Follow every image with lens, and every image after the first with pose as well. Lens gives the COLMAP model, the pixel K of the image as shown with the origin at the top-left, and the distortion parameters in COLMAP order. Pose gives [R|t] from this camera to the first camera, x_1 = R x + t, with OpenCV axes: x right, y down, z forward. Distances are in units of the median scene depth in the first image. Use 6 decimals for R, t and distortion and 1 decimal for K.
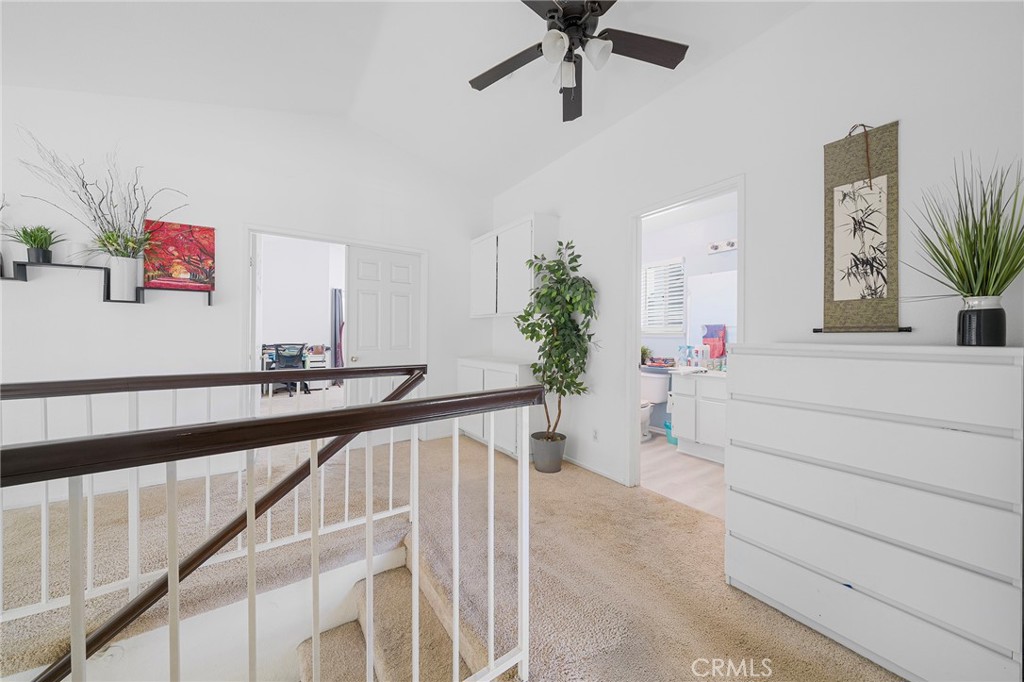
lens RADIAL K [[357.6, 0, 508.0], [0, 357.6, 340.6], [0, 0, 1]] dist [-0.000367, -0.000145]
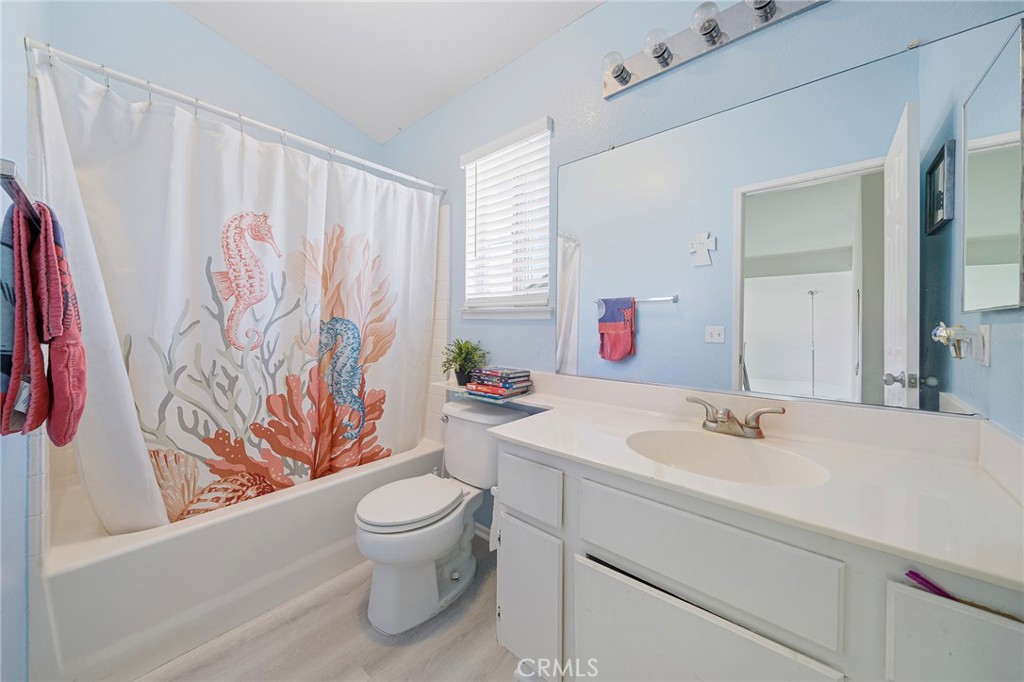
lens RADIAL K [[357.6, 0, 516.8], [0, 357.6, 324.0], [0, 0, 1]] dist [-0.000367, -0.000145]
pose [[0.966895, 0.002623, 0.255162, 0.472539], [-0.002192, 0.999996, -0.001975, -0.005690], [-0.255166, 0.001350, 0.966896, 0.833851]]
